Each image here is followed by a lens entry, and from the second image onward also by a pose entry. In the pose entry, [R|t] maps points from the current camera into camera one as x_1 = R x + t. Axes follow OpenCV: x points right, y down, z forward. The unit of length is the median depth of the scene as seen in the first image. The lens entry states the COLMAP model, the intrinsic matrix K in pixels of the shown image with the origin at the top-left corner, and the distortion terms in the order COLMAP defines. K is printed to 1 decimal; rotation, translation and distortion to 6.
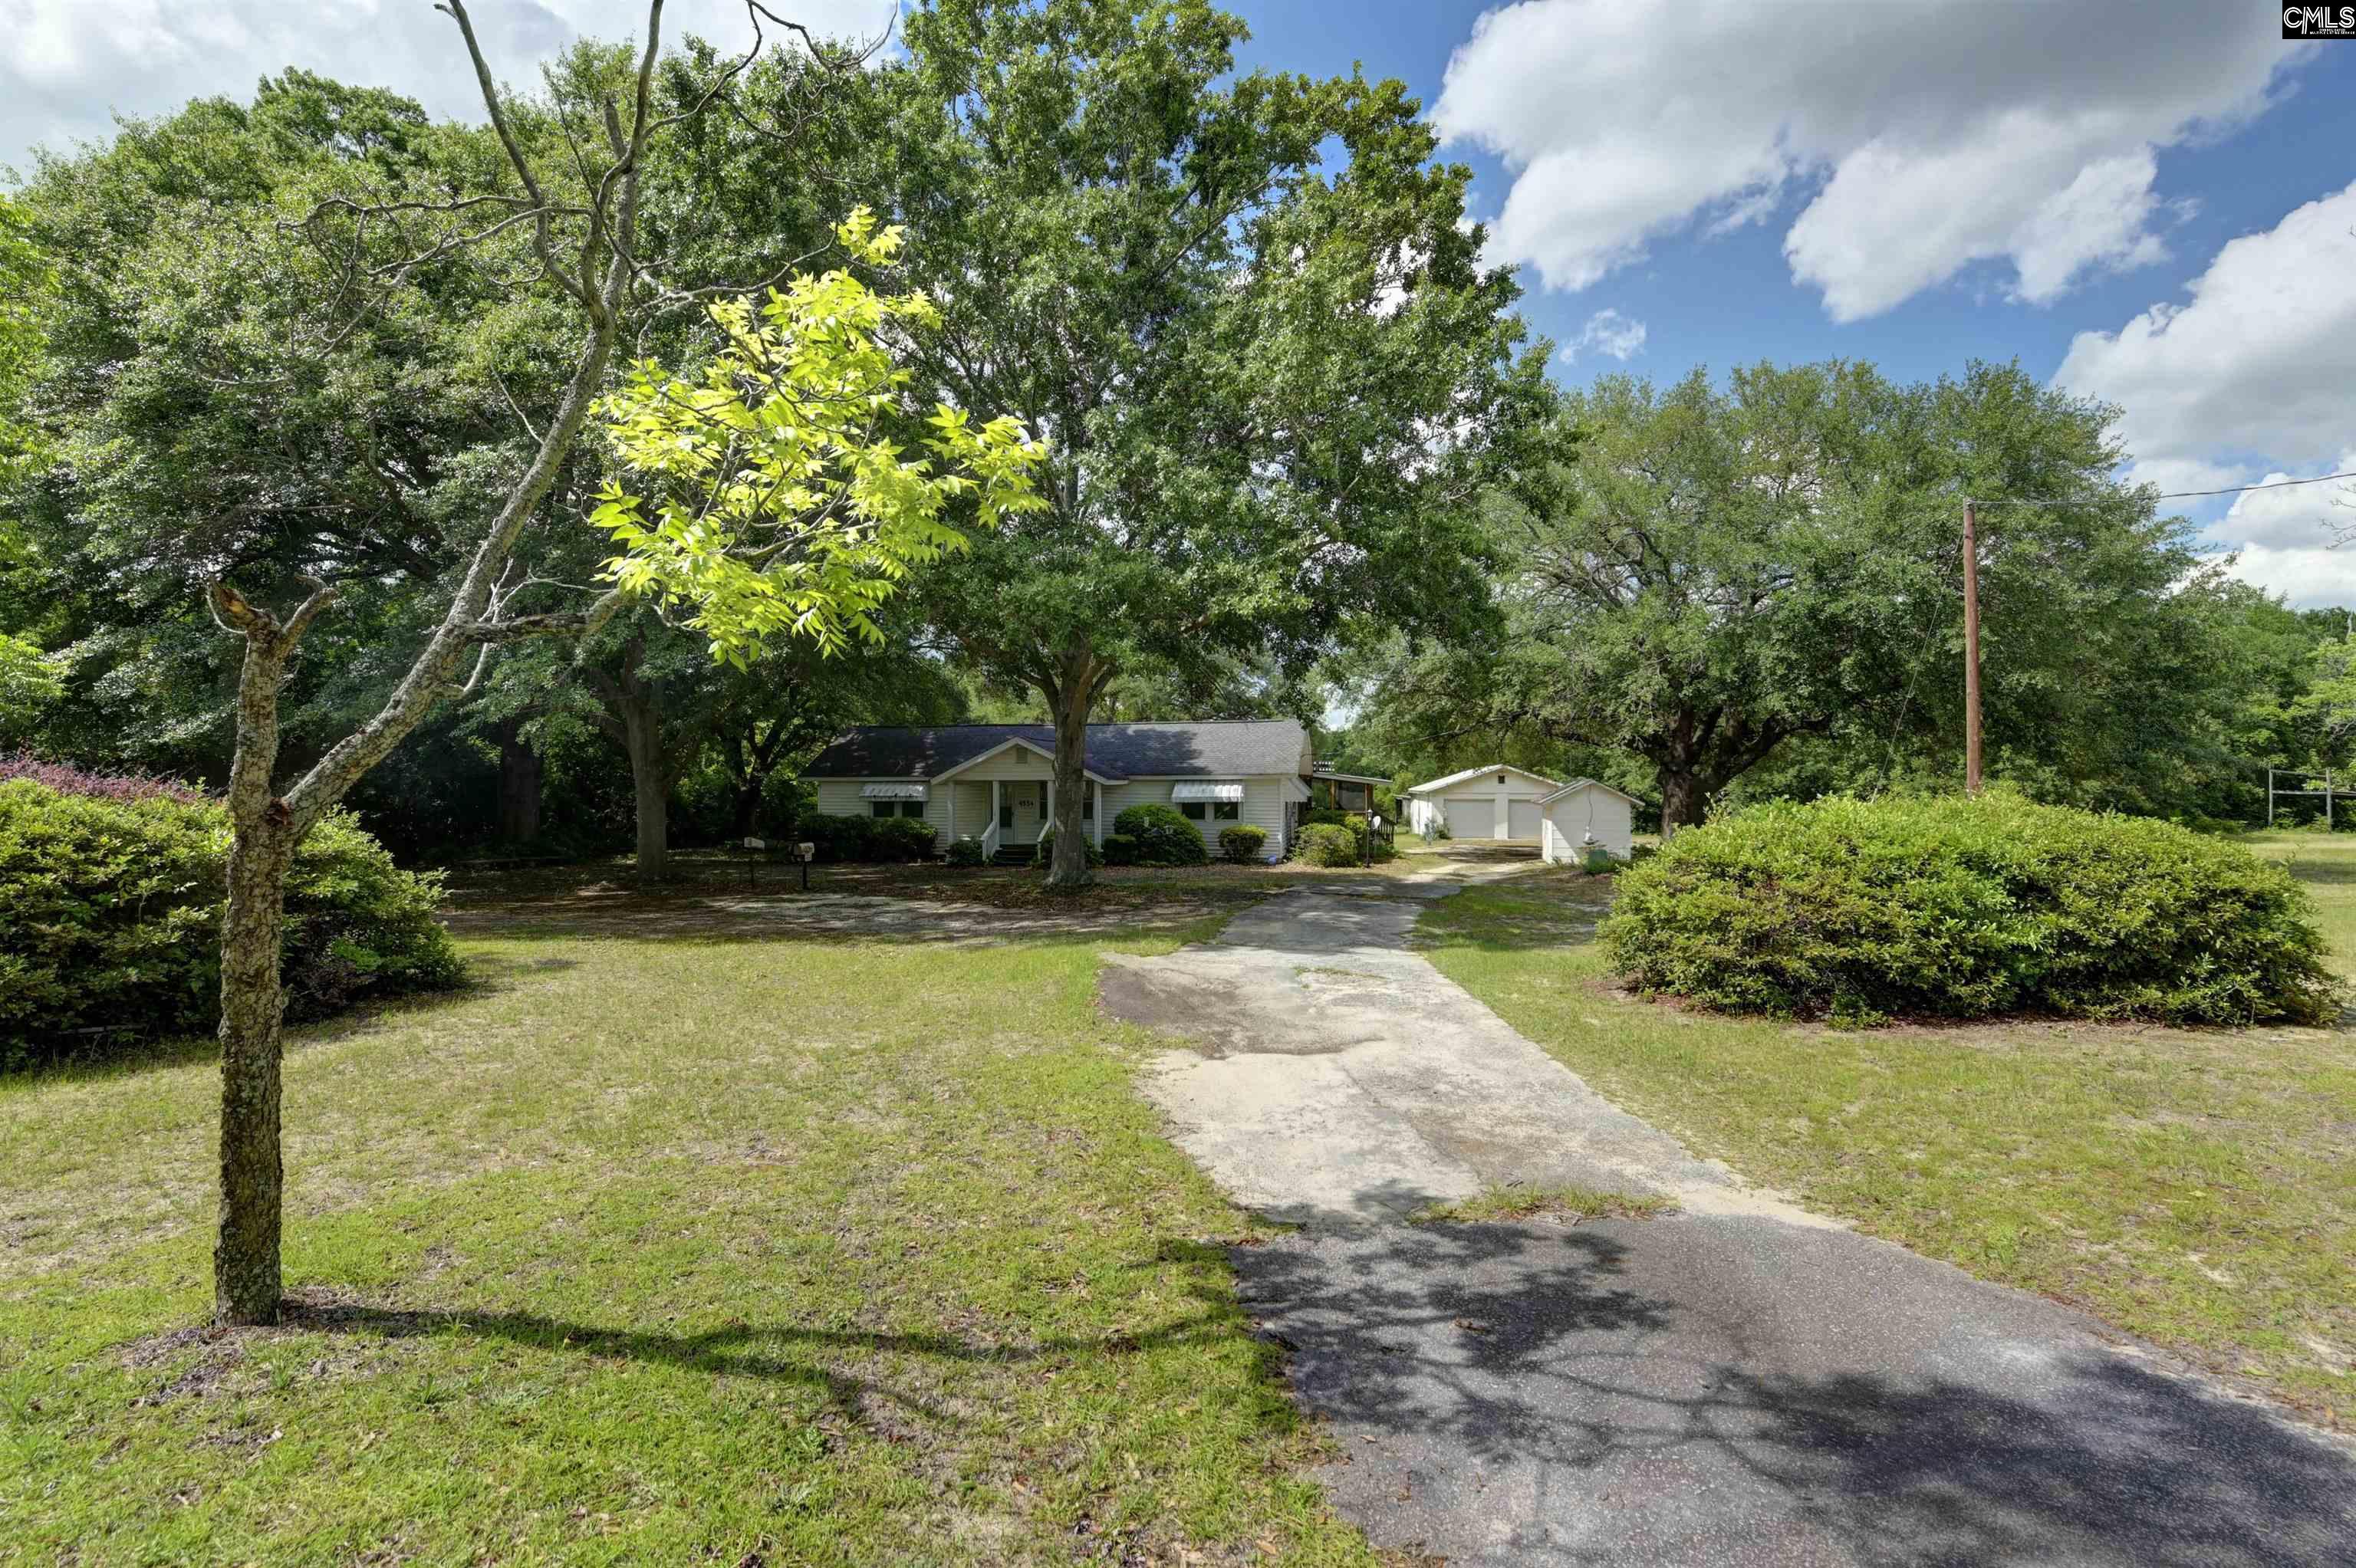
lens RADIAL K [[1058.9, 0, 1165.8], [0, 1058.9, 815.3], [0, 0, 1]] dist [-0.002090, -0.006518]
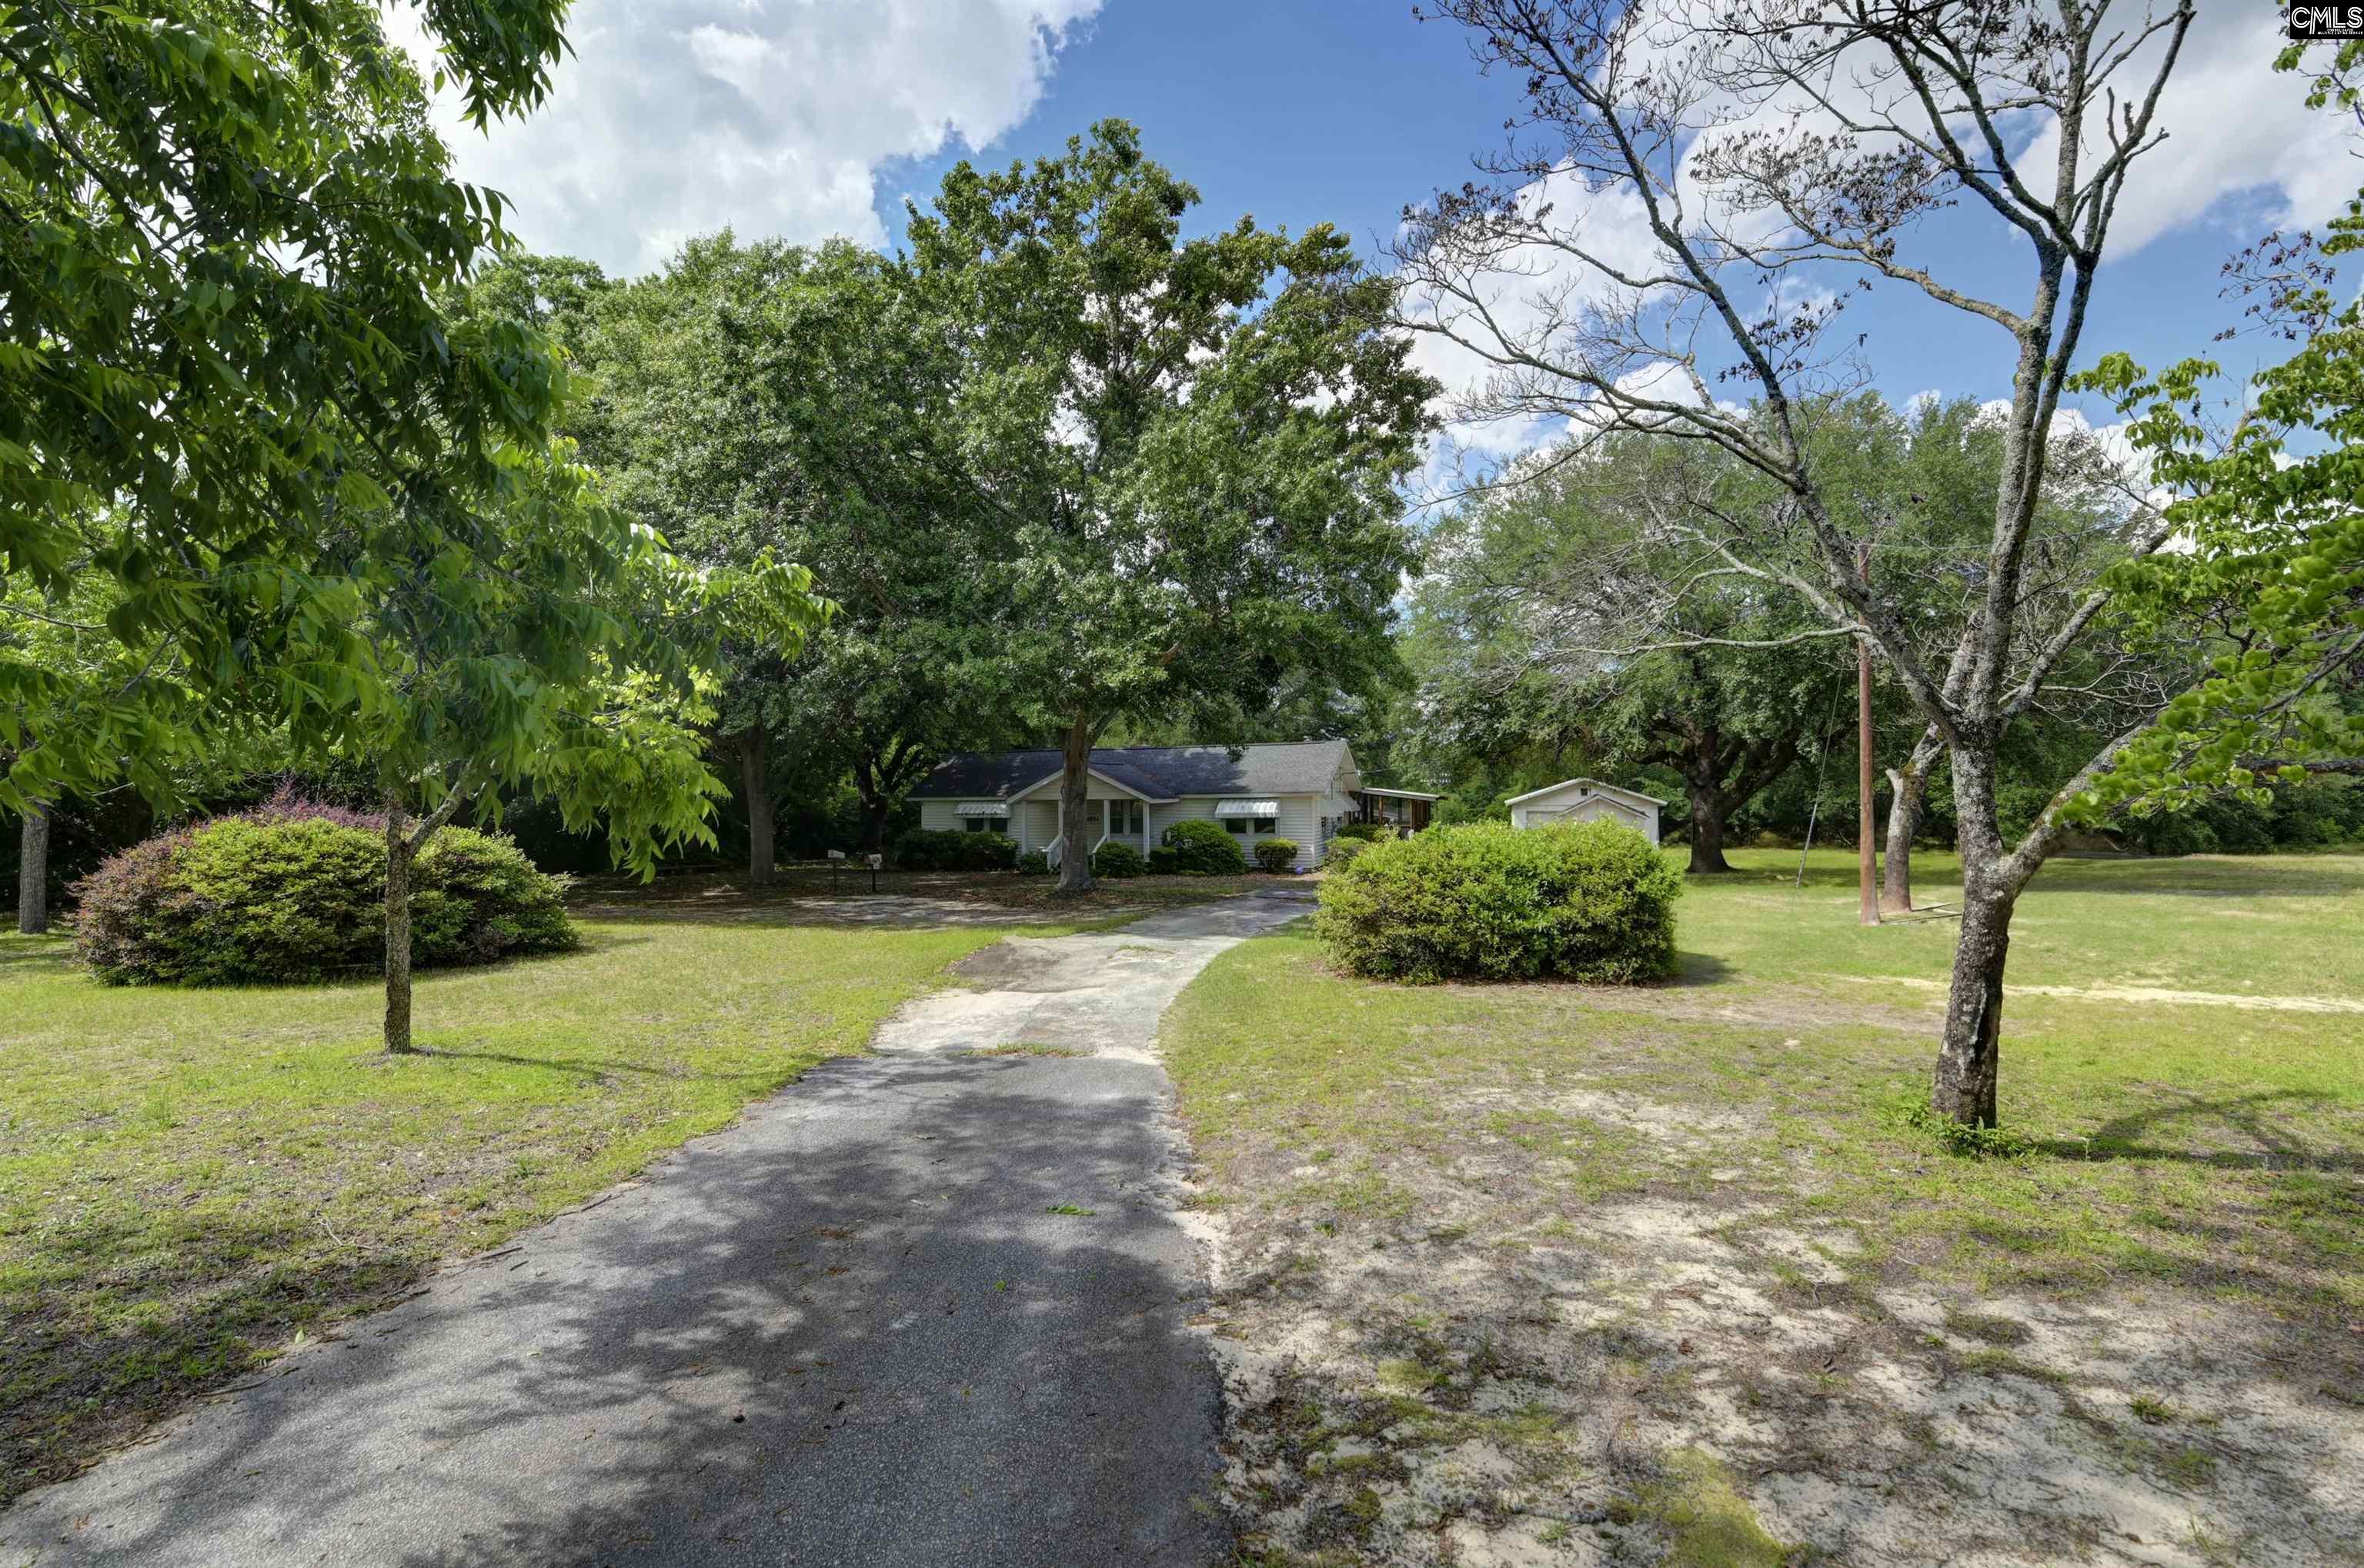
lens RADIAL K [[1068.9, 0, 1171.2], [0, 1068.9, 816.2], [0, 0, 1]] dist [0.016399, -0.012700]
pose [[0.987091, -0.004792, -0.160089, 0.170743], [0.003479, 0.999958, -0.008485, -0.005617], [0.160123, 0.007819, 0.987066, -0.154516]]
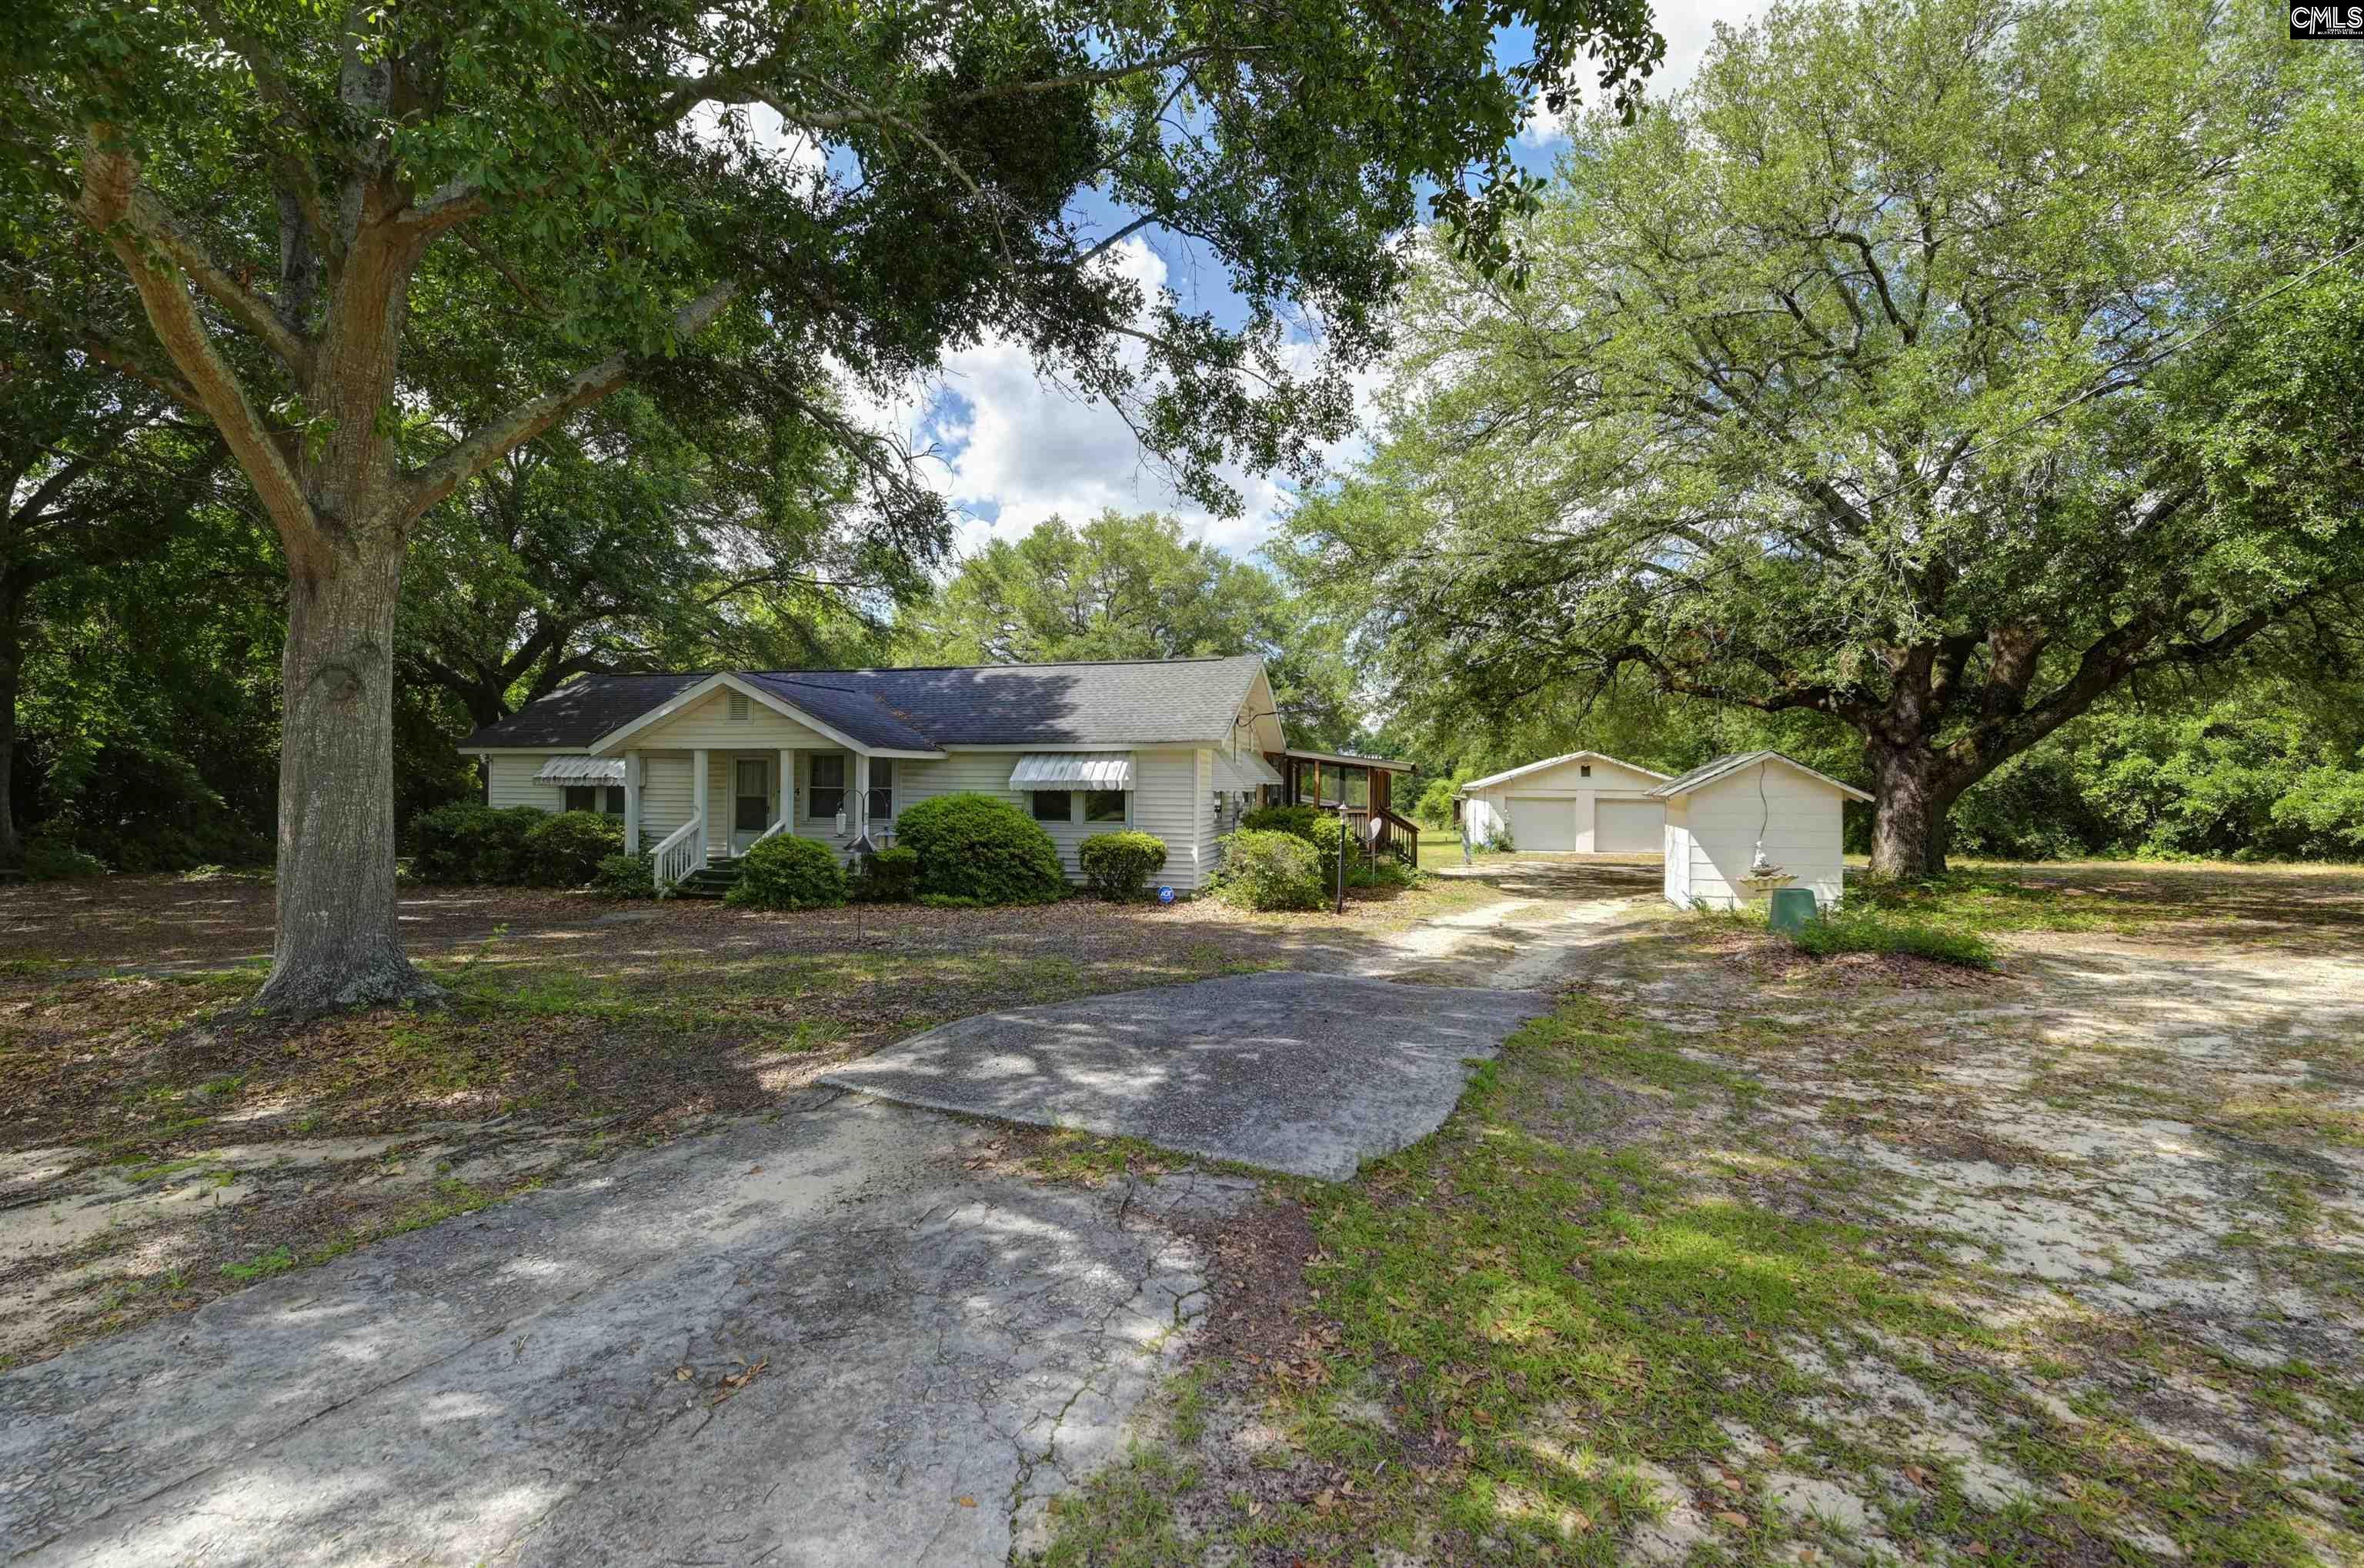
lens RADIAL K [[1023.1, 0, 1192.4], [0, 1023.1, 775.7], [0, 0, 1]] dist [-0.002533, -0.009807]
pose [[0.998352, 0.007519, -0.056891, 0.165953], [-0.009852, 0.999117, -0.040840, 0.002039], [0.056533, 0.041333, 0.997545, 0.540308]]
